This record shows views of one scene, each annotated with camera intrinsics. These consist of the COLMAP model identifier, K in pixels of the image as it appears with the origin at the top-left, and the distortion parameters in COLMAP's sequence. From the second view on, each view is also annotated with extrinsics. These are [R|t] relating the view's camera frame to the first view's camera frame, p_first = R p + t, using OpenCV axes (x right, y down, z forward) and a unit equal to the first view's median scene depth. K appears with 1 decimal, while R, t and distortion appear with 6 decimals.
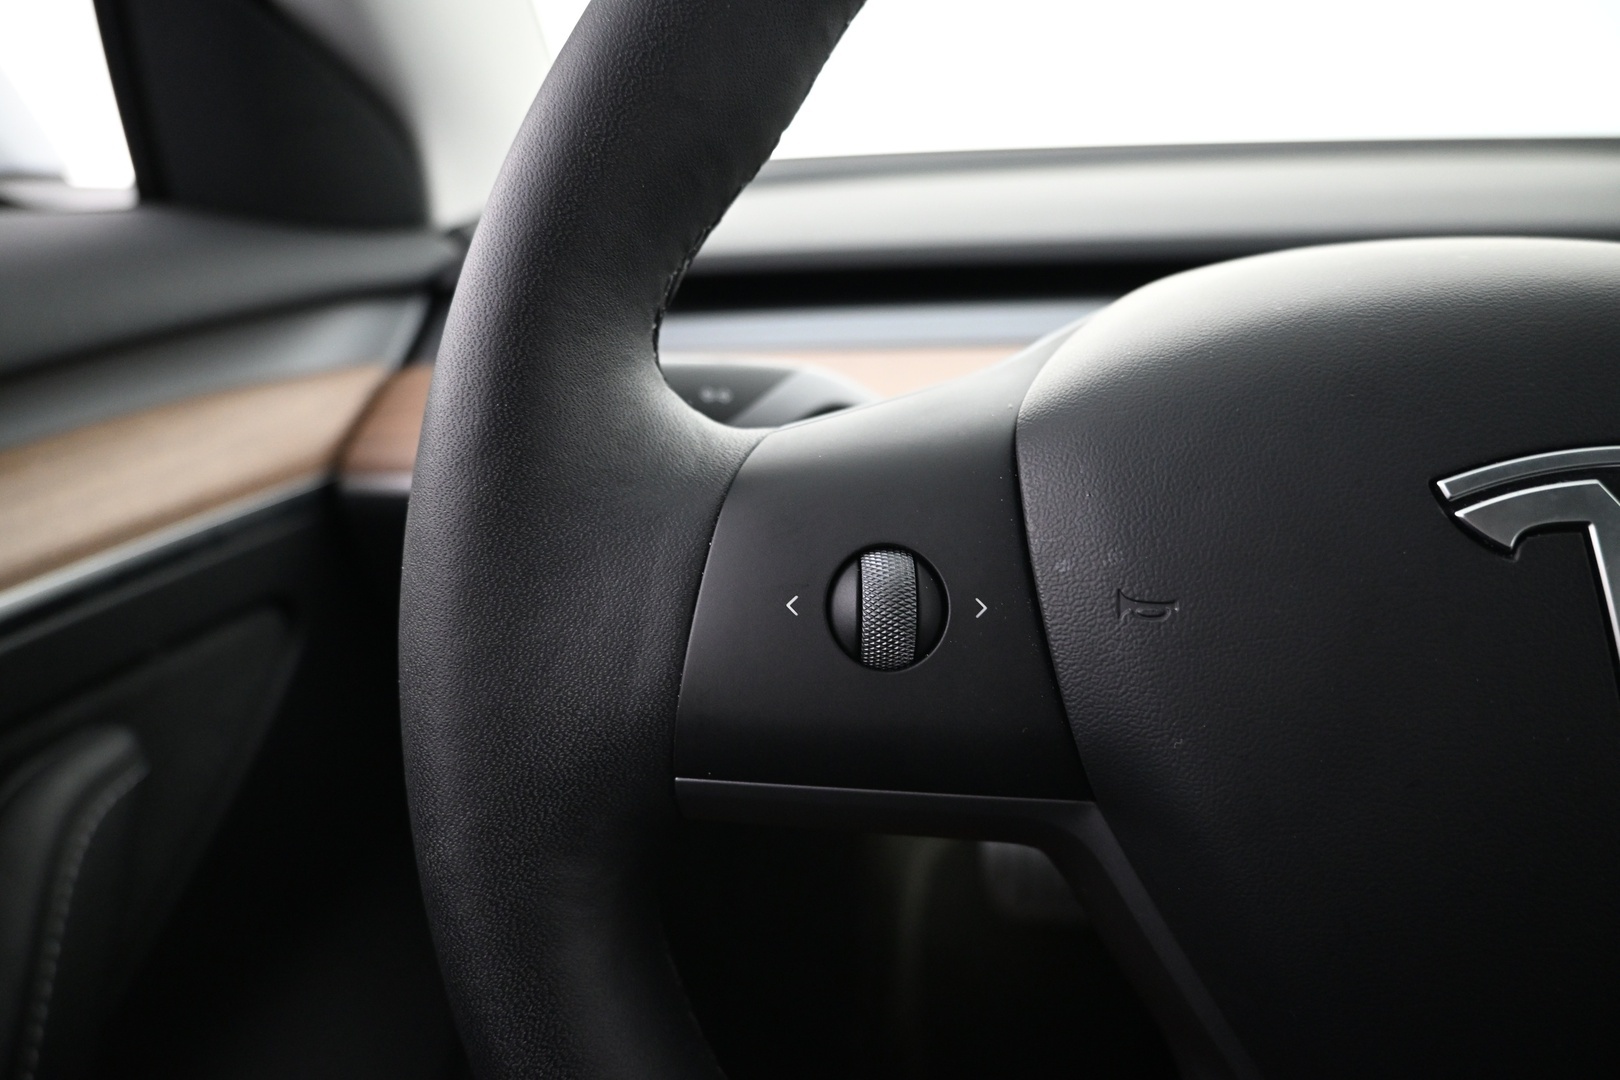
lens RADIAL K [[1061.3, 0, 810.0], [0, 1061.3, 540.0], [0, 0, 1]] dist [-0.011476, 0.001307]
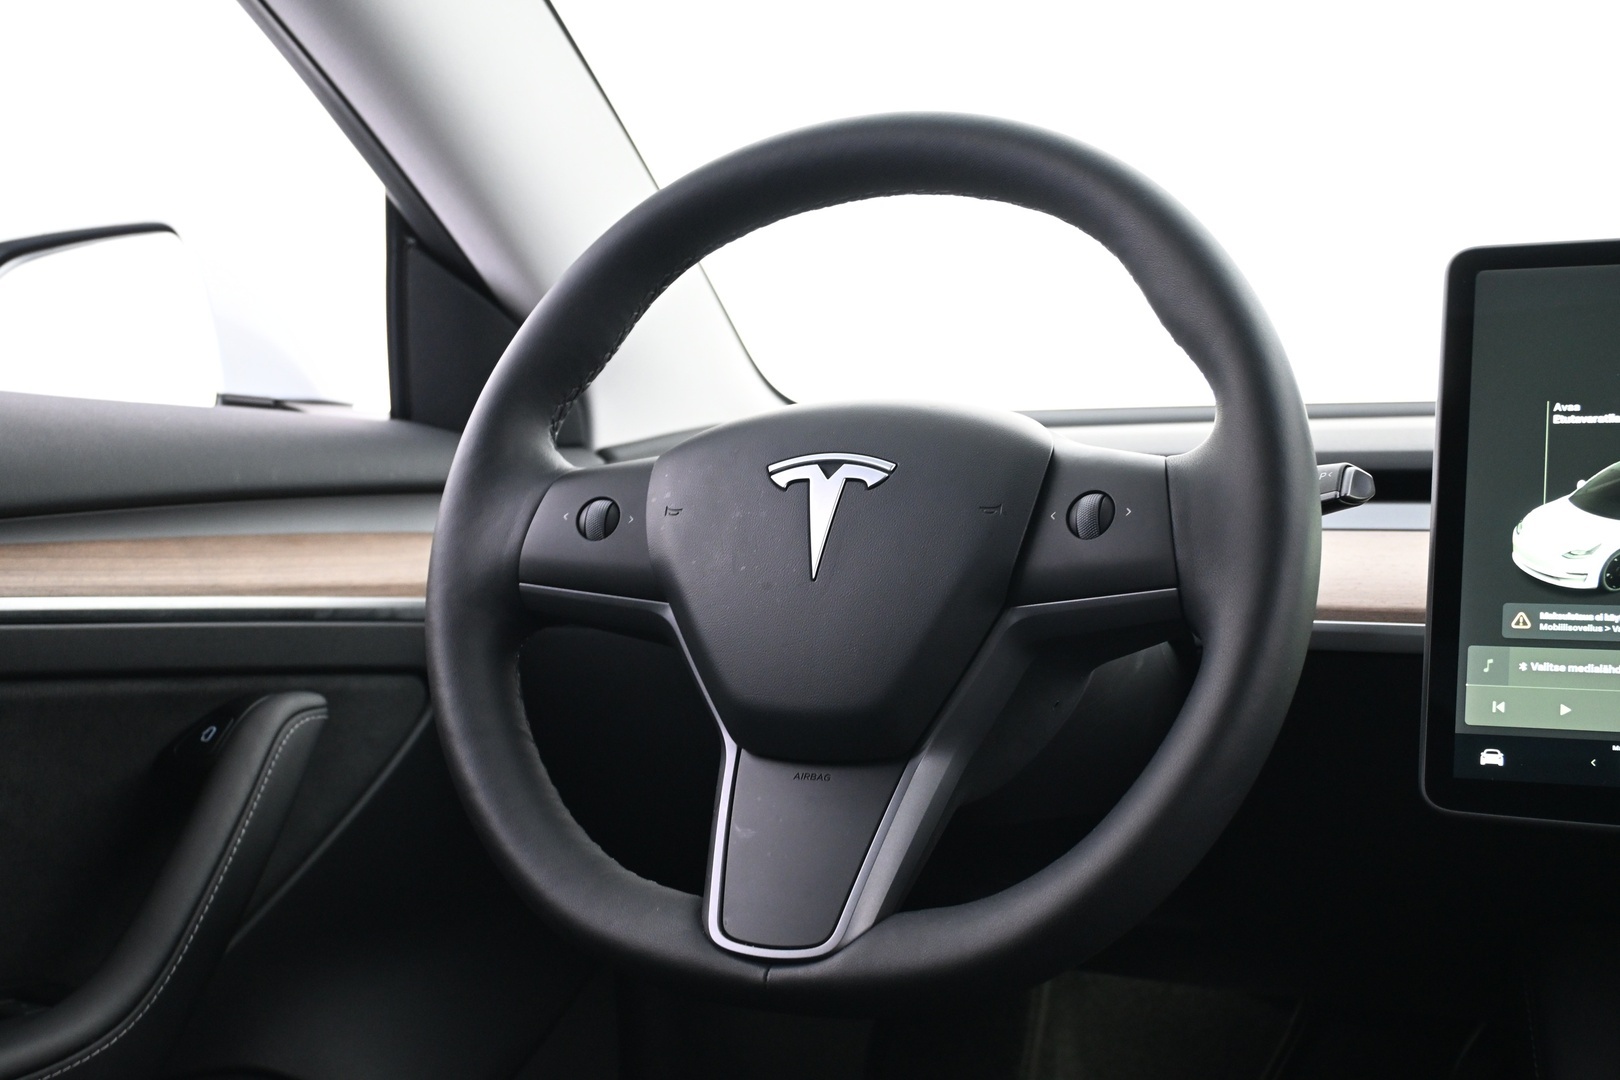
lens RADIAL K [[2100.5, 0, 810.0], [0, 2100.5, 540.0], [0, 0, 1]] dist [-0.153842, 0.638035]
pose [[0.935919, 0.027156, -0.351166, 1.411812], [-0.136331, 0.947238, -0.290093, 0.914720], [0.324760, 0.319379, 0.890240, -2.028882]]
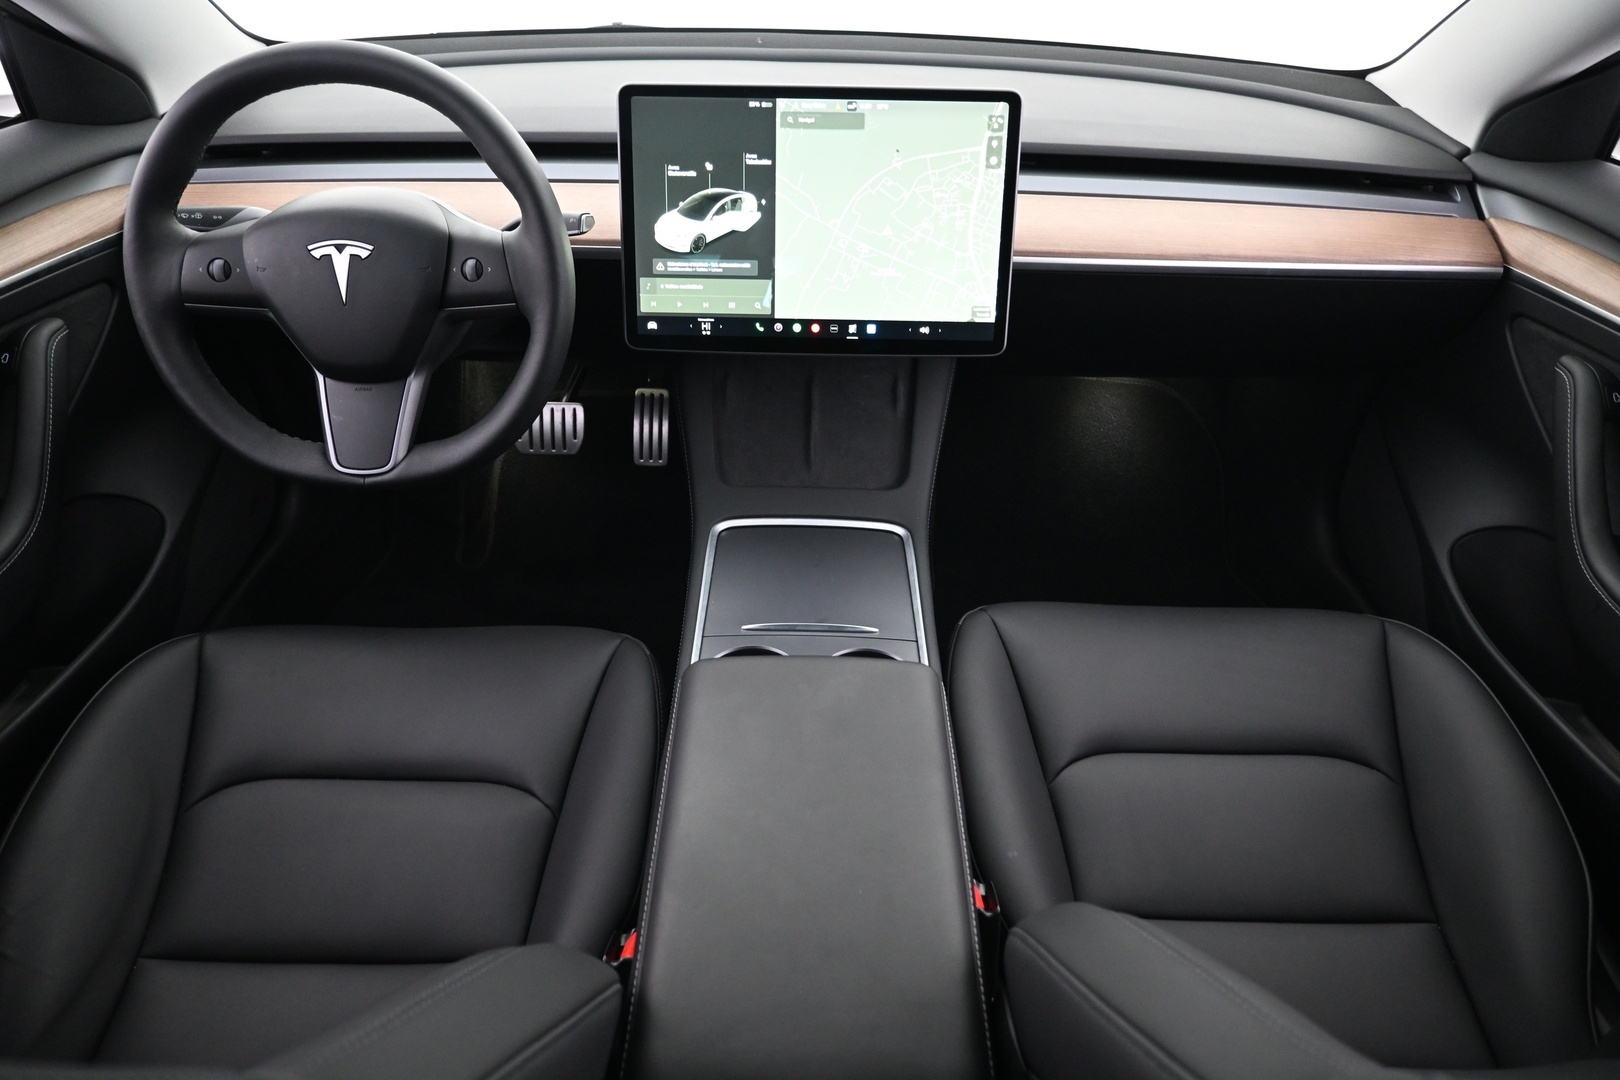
lens RADIAL K [[1061.3, 0, 810.0], [0, 1061.3, 540.0], [0, 0, 1]] dist [-0.011476, 0.001307]
pose [[0.995581, -0.011102, 0.093248, 1.483502], [-0.011565, 0.970932, 0.239075, 0.046561], [-0.093191, -0.239097, 0.966513, -2.787787]]
